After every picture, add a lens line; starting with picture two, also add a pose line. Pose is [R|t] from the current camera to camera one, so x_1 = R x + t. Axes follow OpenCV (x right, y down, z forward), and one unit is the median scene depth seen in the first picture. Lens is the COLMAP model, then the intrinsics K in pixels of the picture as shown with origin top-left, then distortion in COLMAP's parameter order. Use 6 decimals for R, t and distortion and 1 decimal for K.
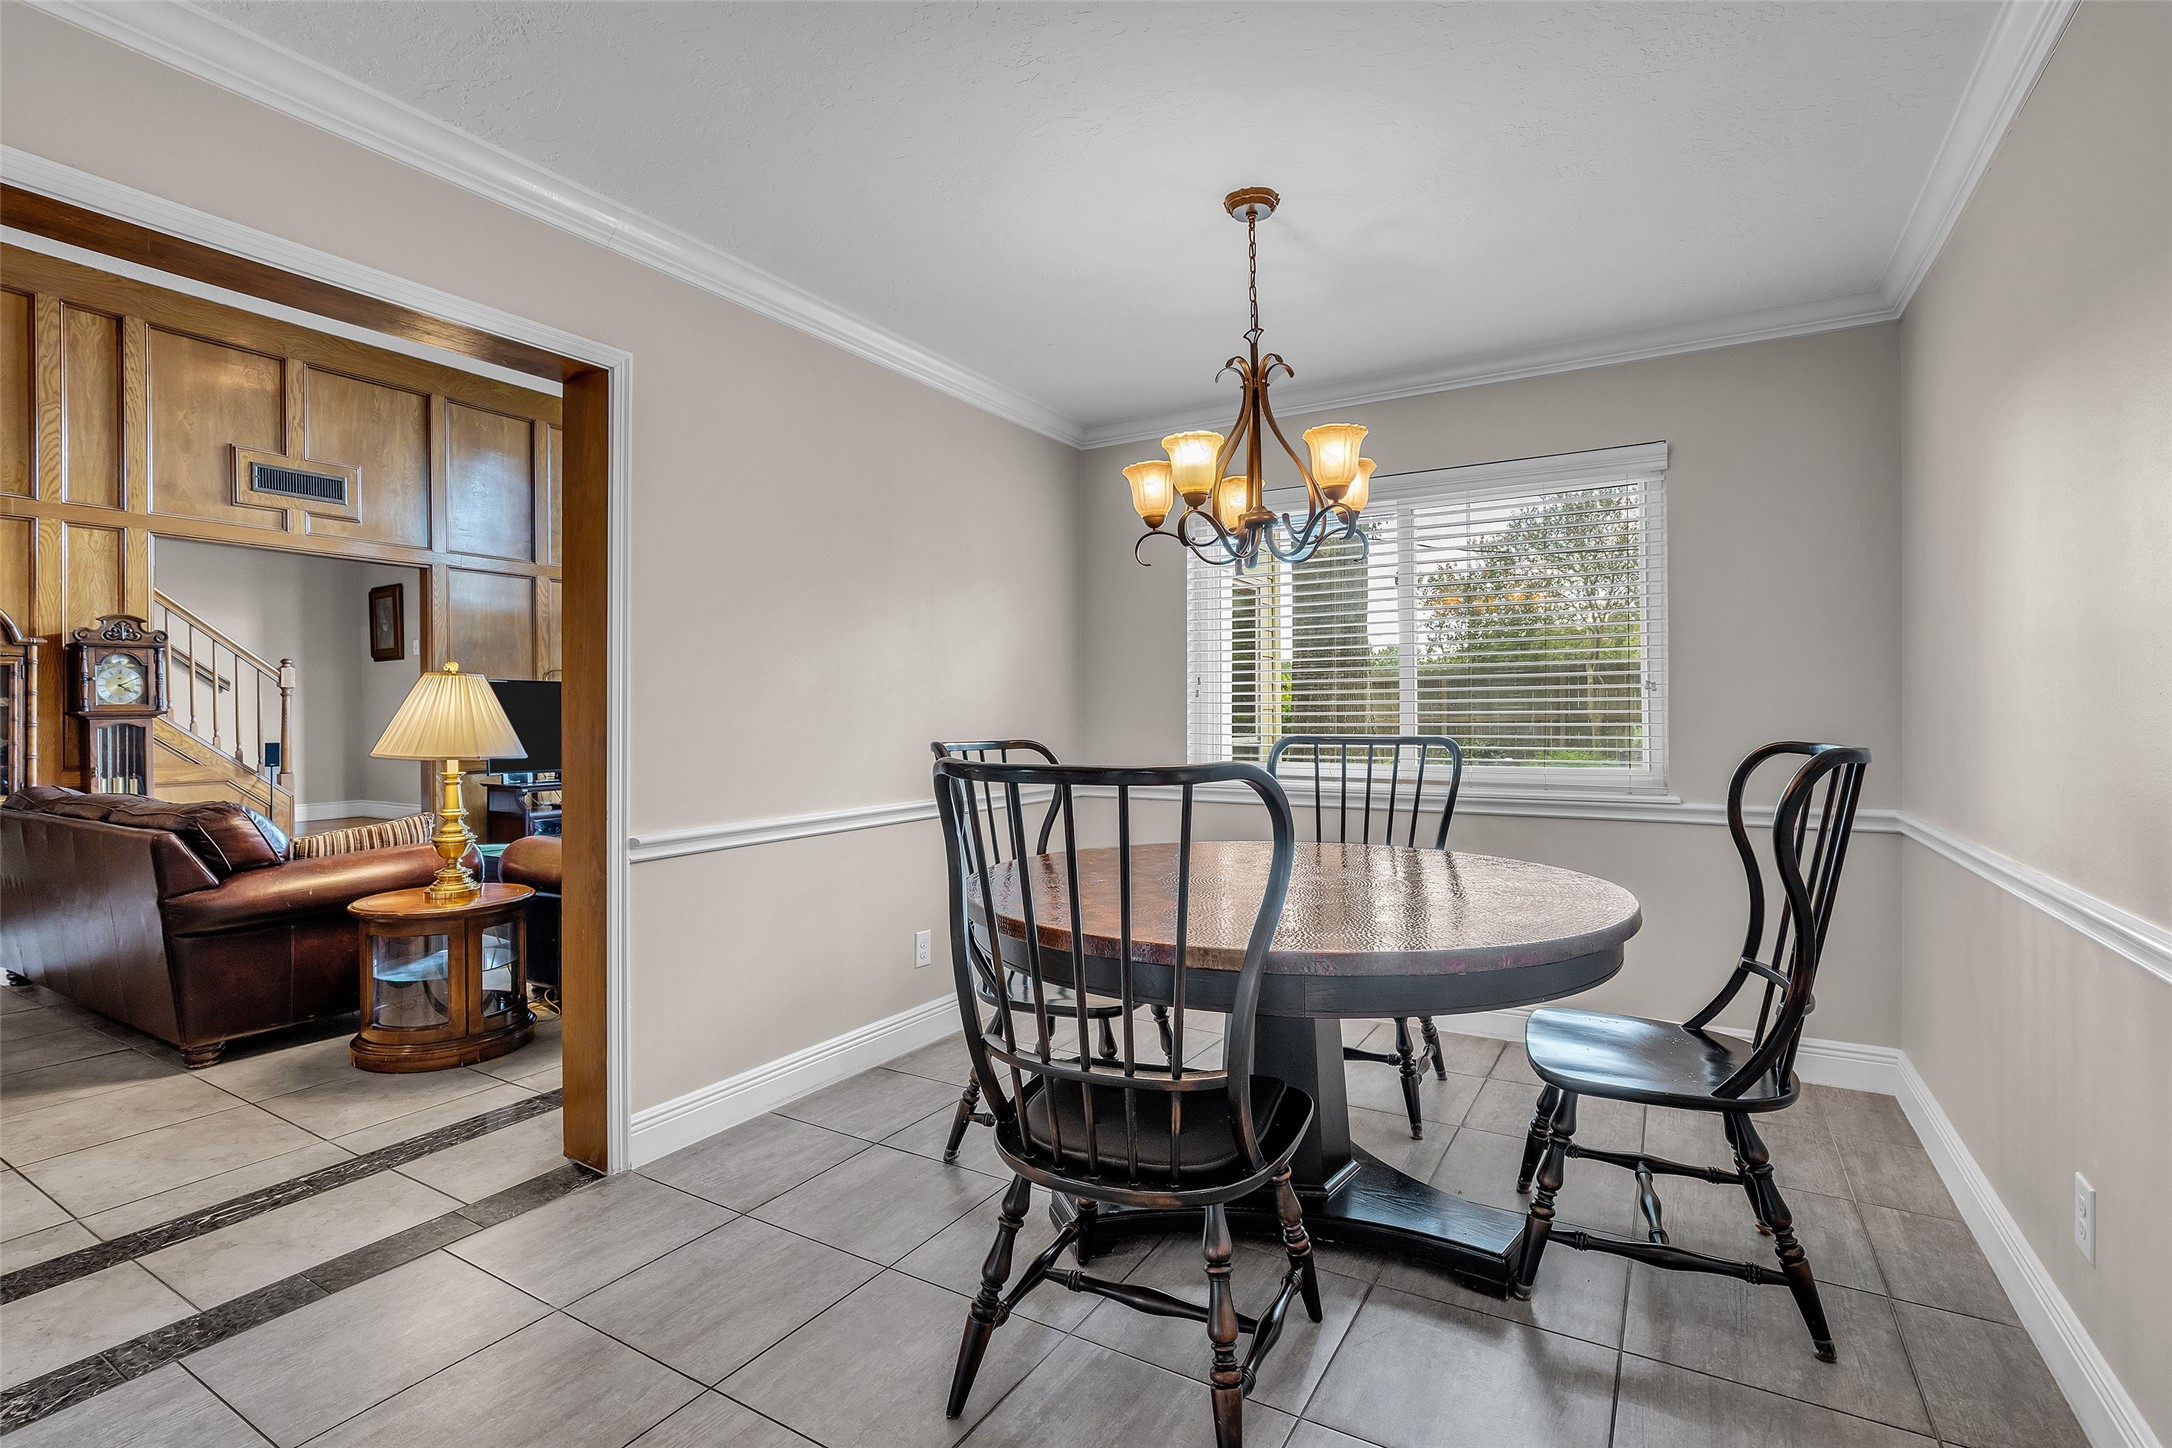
lens RADIAL K [[999.3, 0, 1085.4], [0, 999.3, 732.6], [0, 0, 1]] dist [-0.021853, 0.004841]
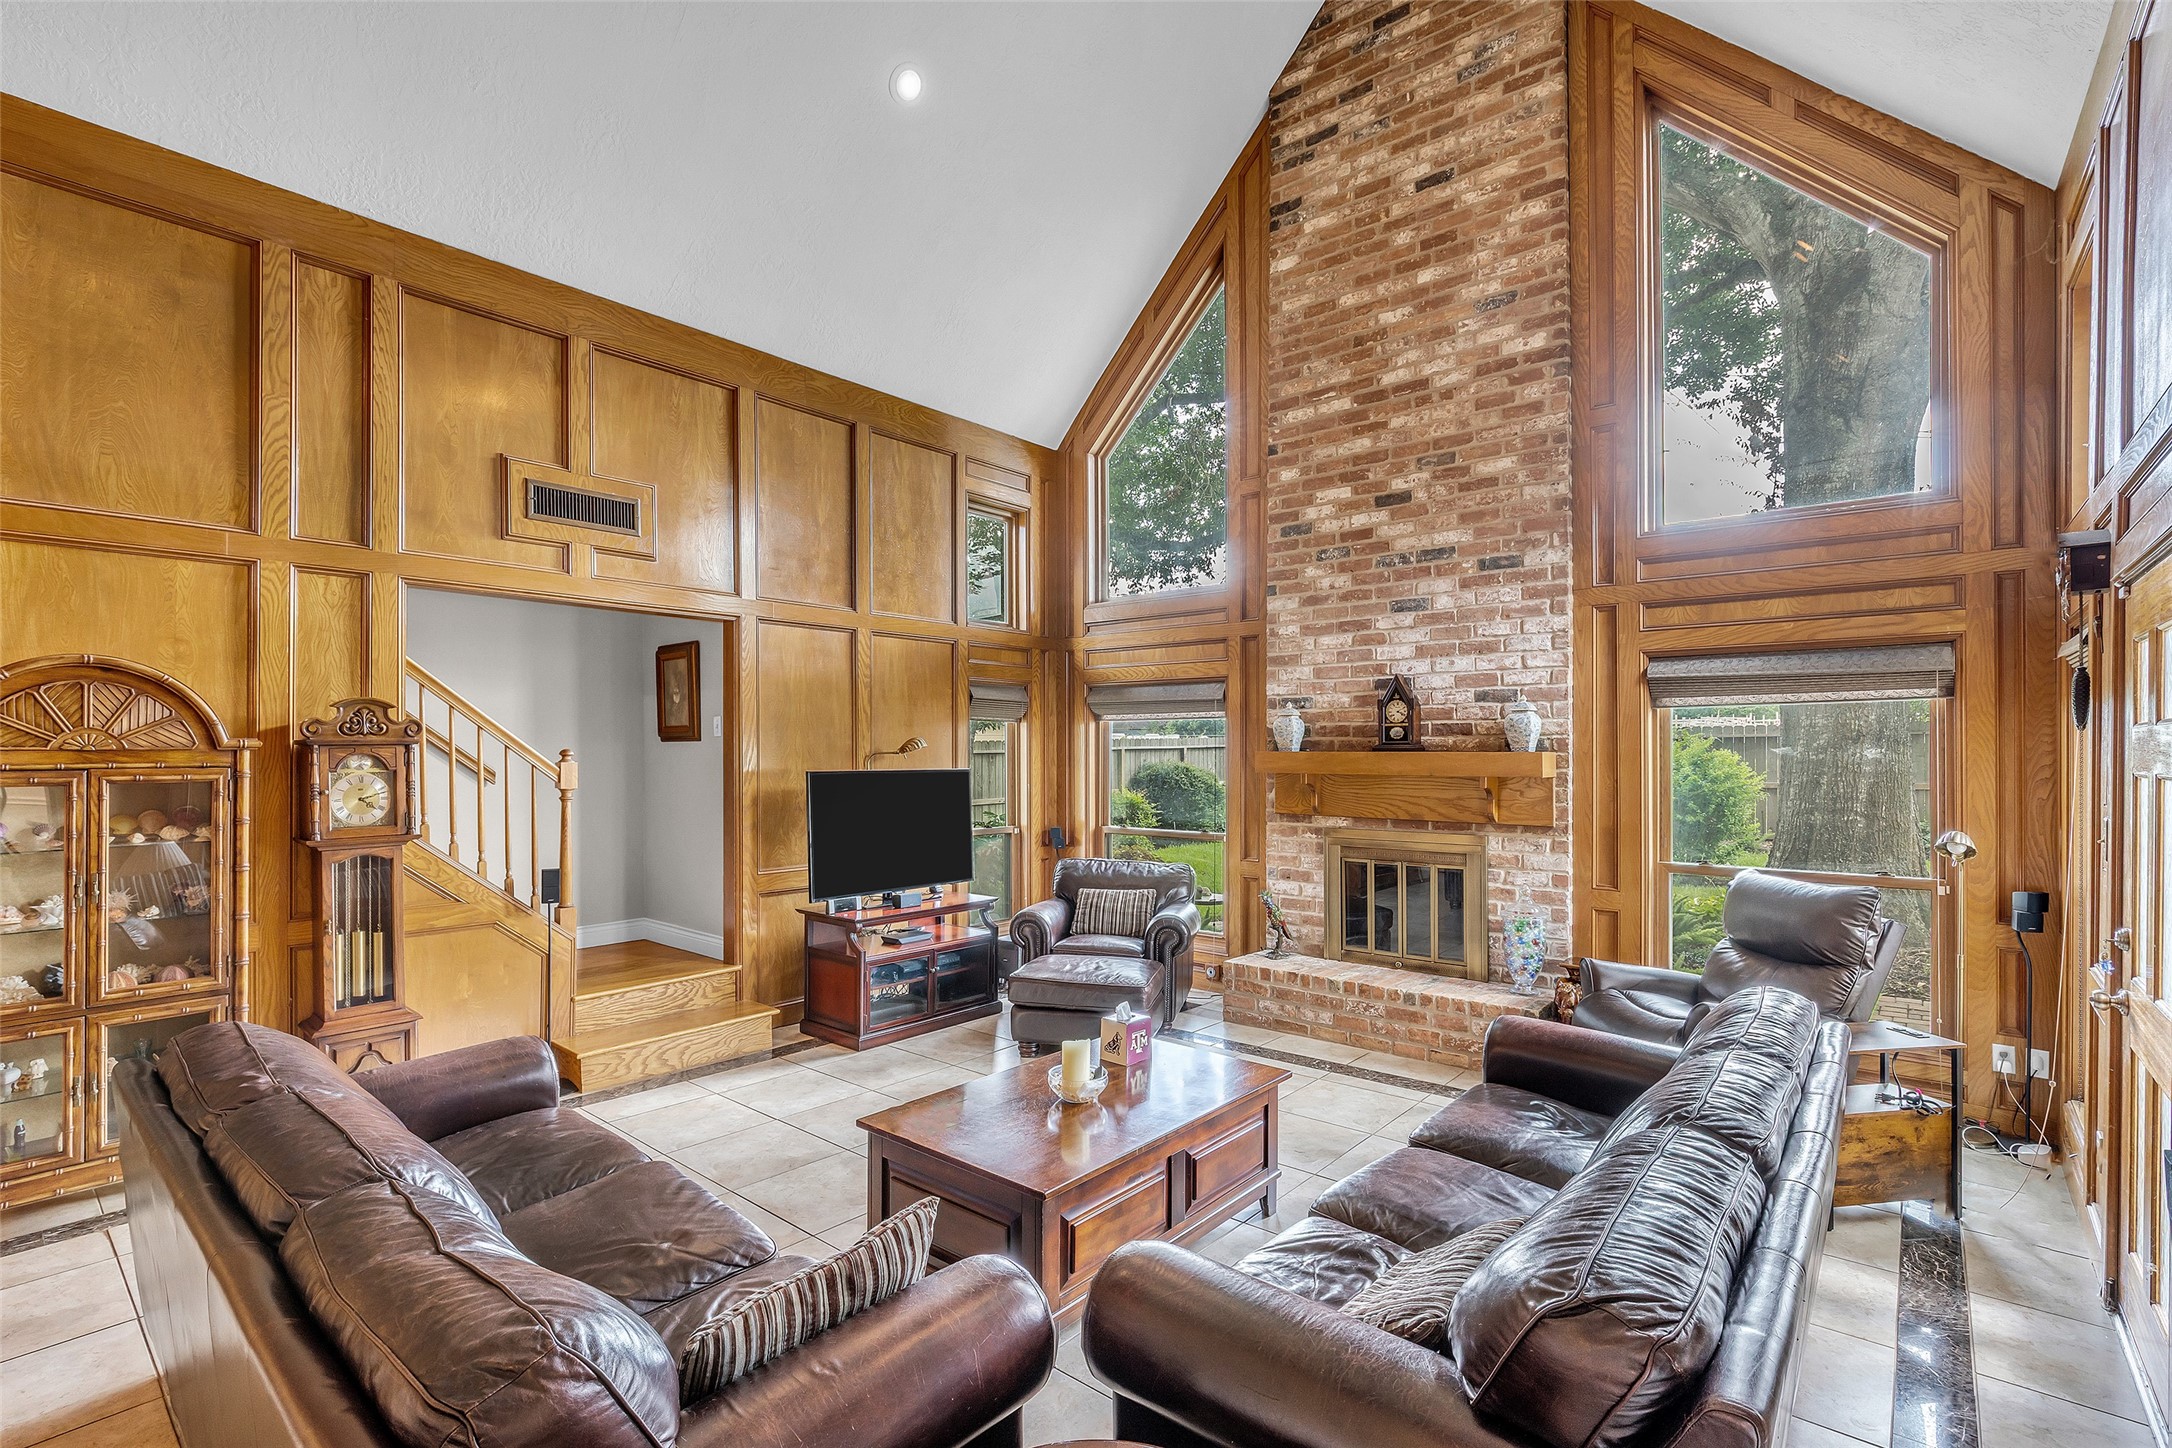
lens RADIAL K [[999.3, 0, 1078.1], [0, 999.3, 776.5], [0, 0, 1]] dist [-0.021853, 0.004841]
pose [[0.984977, 0.016782, -0.171867, -0.335273], [-0.014950, 0.999817, 0.011946, -0.074477], [0.172036, -0.009197, 0.985048, 0.368094]]
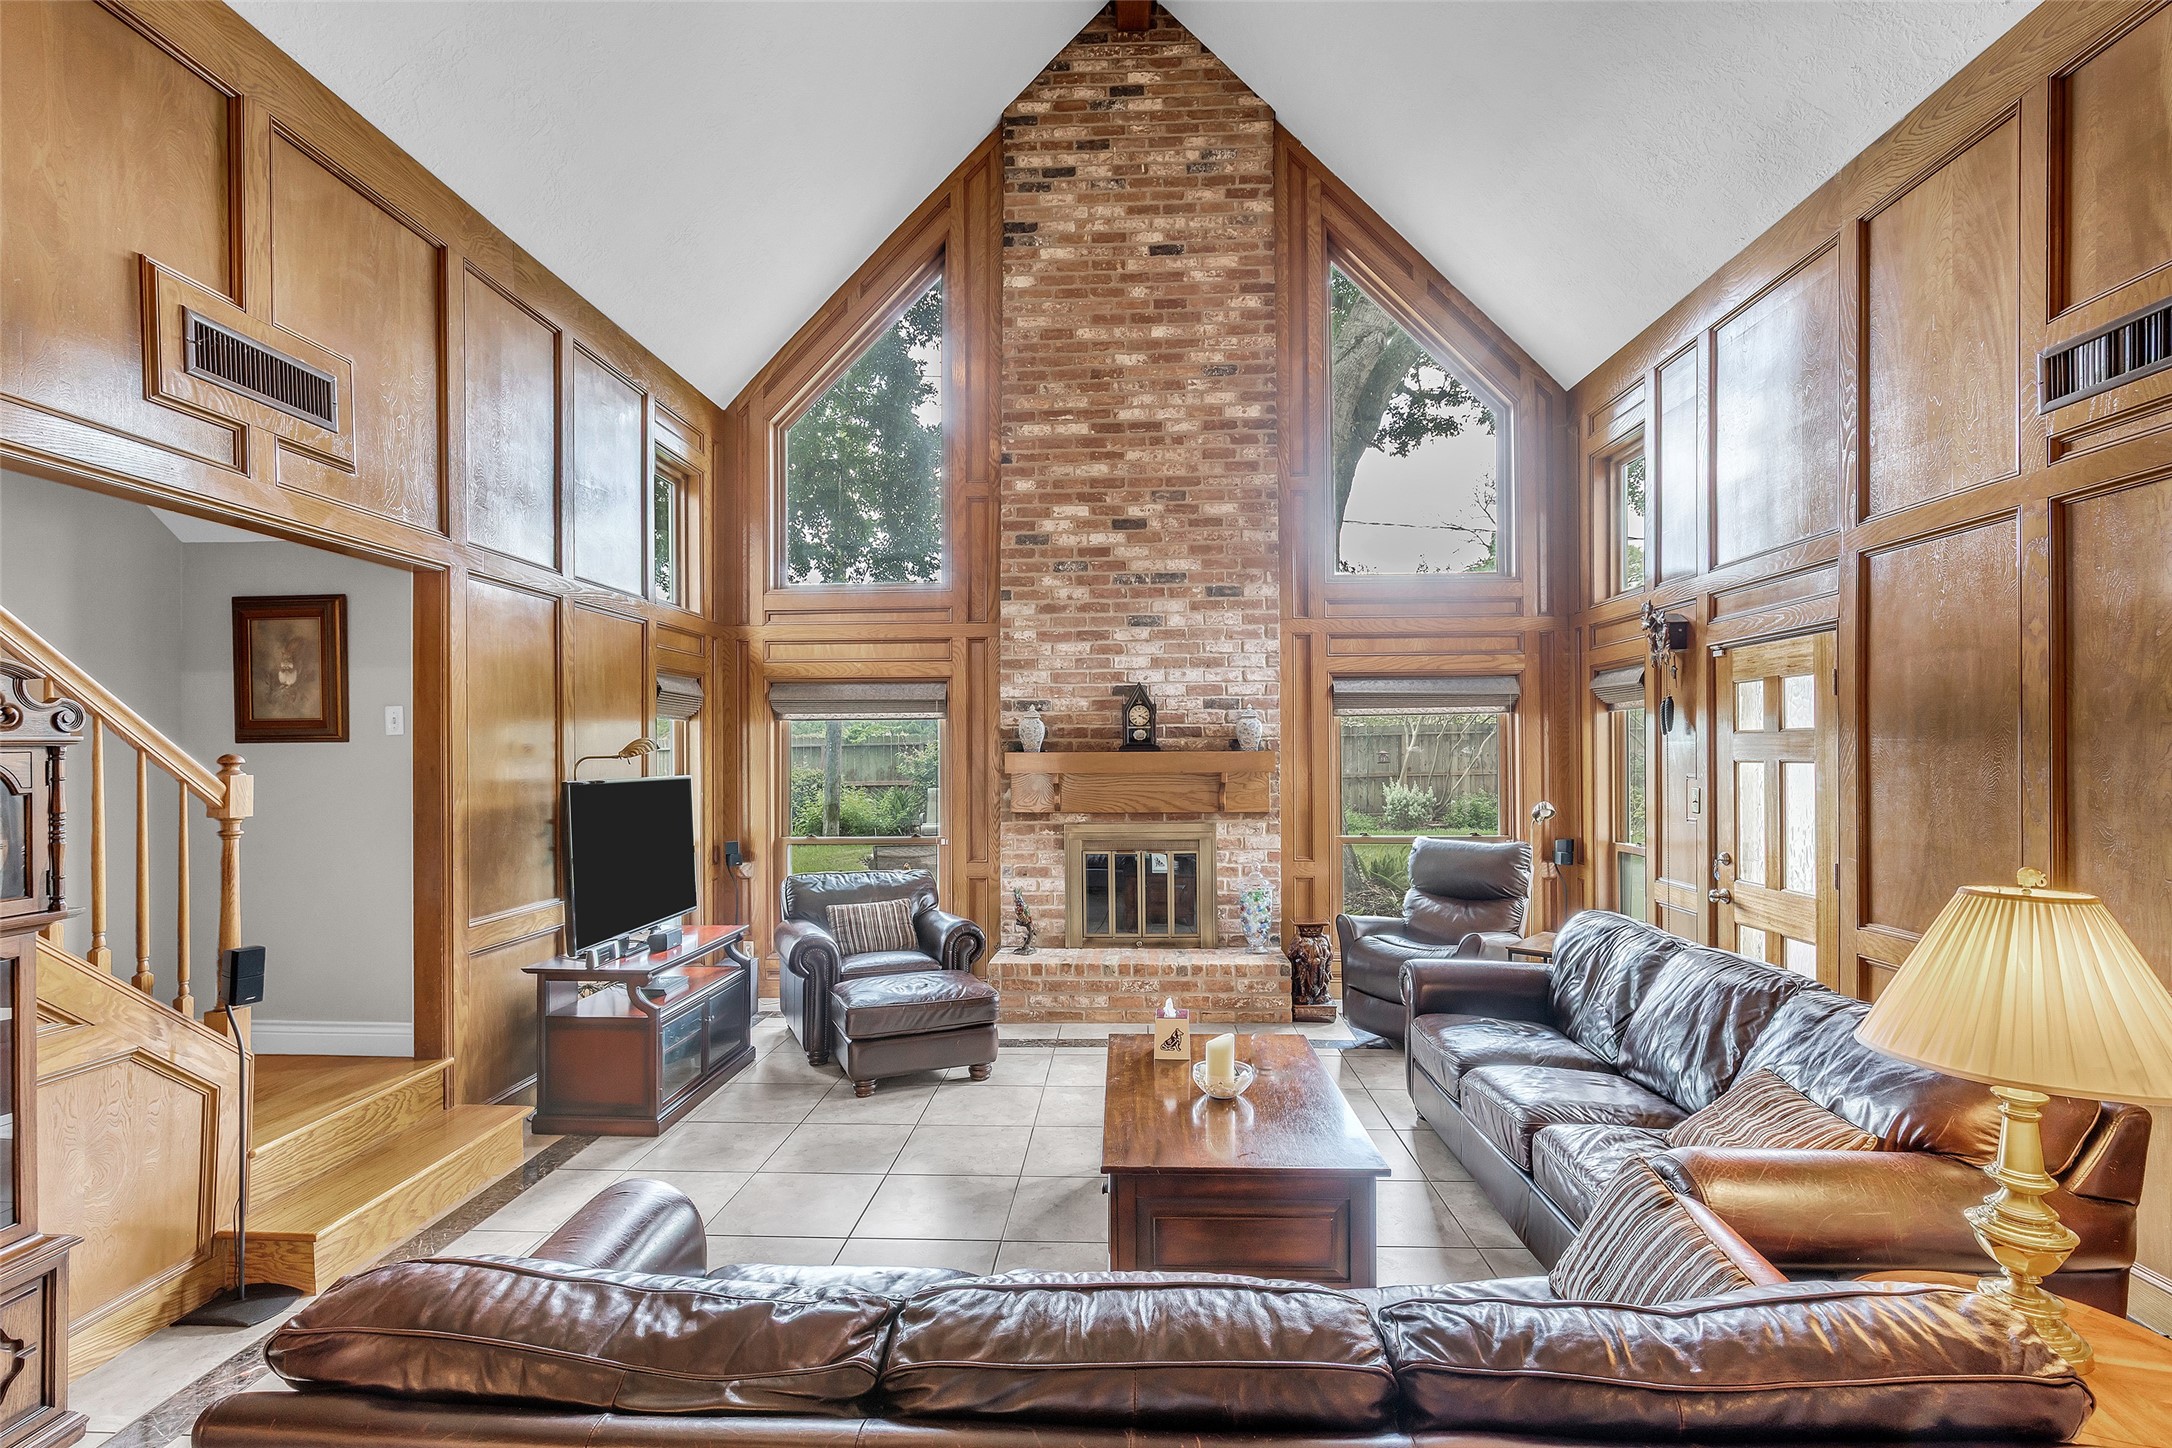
lens RADIAL K [[999.3, 0, 1079.5], [0, 999.3, 767.5], [0, 0, 1]] dist [-0.021853, 0.004841]
pose [[0.881371, -0.001035, 0.472424, -0.737322], [0.003379, 0.999986, -0.004113, -0.070829], [-0.472413, 0.005222, 0.881362, 0.451452]]
